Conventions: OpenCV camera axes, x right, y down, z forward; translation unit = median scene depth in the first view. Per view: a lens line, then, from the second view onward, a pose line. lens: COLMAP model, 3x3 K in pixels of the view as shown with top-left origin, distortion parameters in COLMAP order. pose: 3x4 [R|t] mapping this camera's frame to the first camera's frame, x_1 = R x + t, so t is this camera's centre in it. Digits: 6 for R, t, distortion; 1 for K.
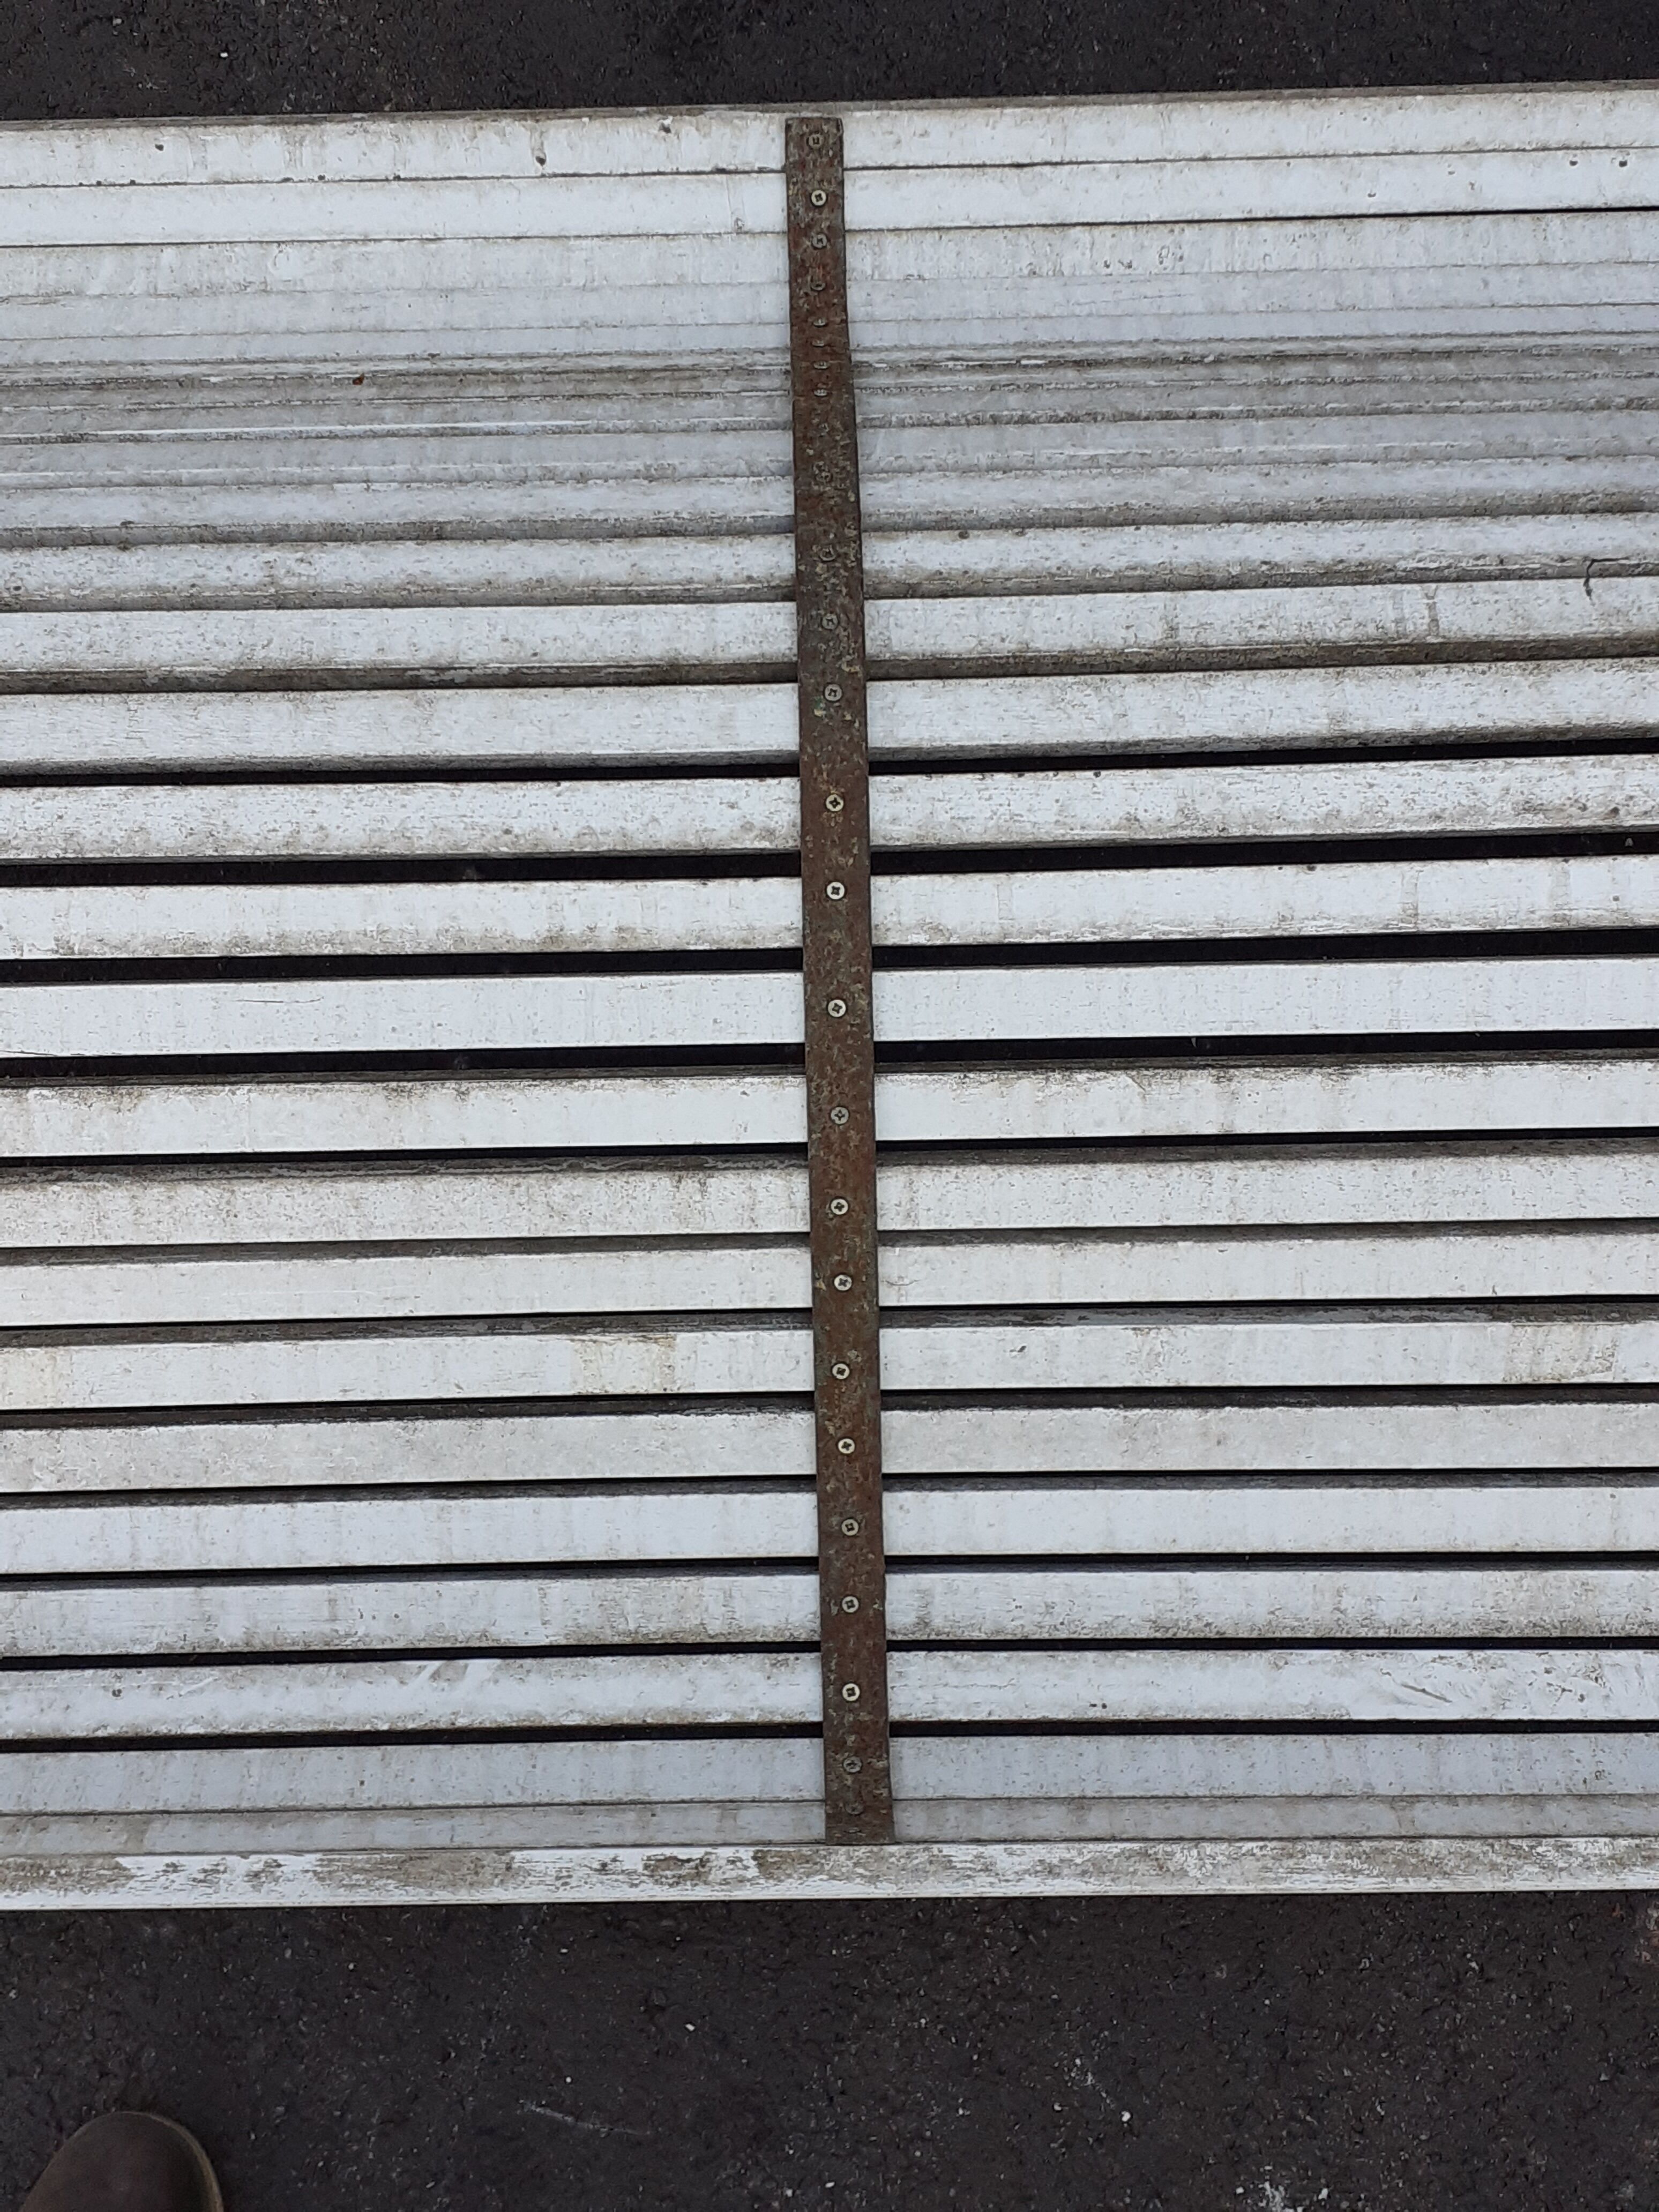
lens RADIAL K [[2789.3, 0, 813.3], [0, 2789.3, 1052.8], [0, 0, 1]] dist [0.093750, 0.000000]
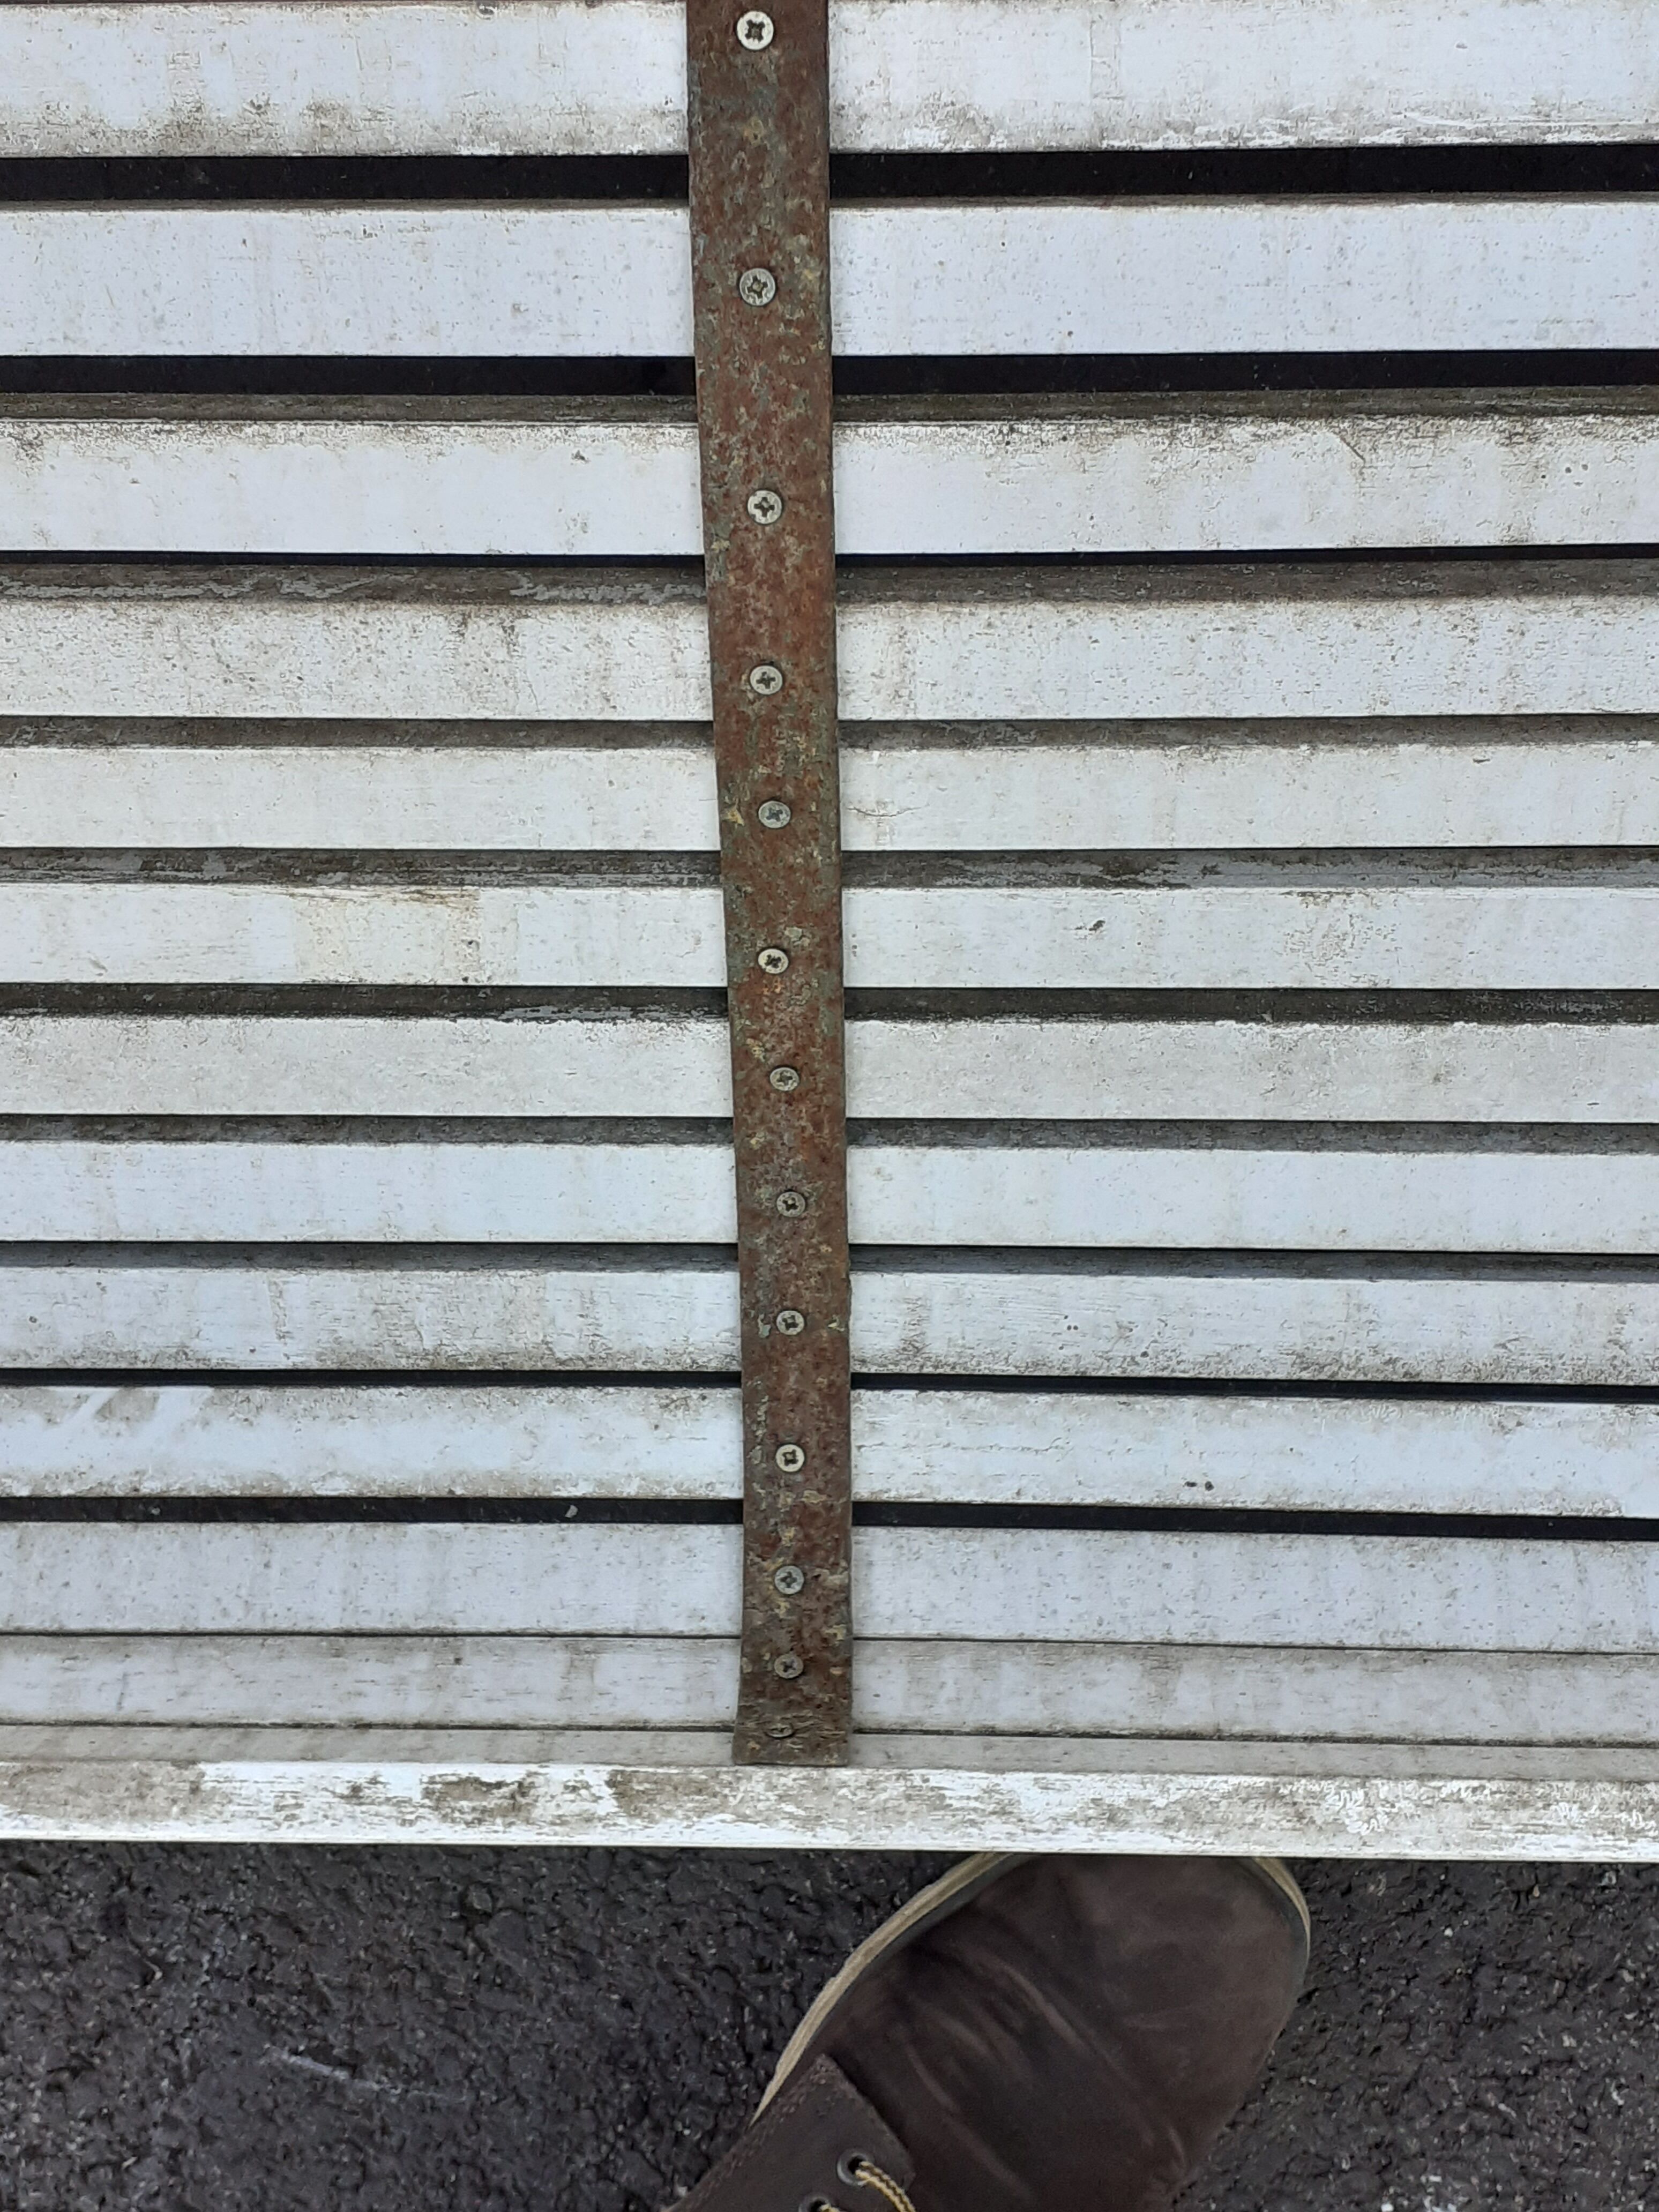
lens RADIAL K [[2789.3, 0, 829.8], [0, 2789.3, 1086.0], [0, 0, 1]] dist [0.093750, 0.000000]
pose [[0.999802, 0.016165, -0.011568, 0.028234], [-0.012046, 0.955650, 0.294258, -0.026395], [0.015812, -0.294061, 0.955656, 0.458530]]
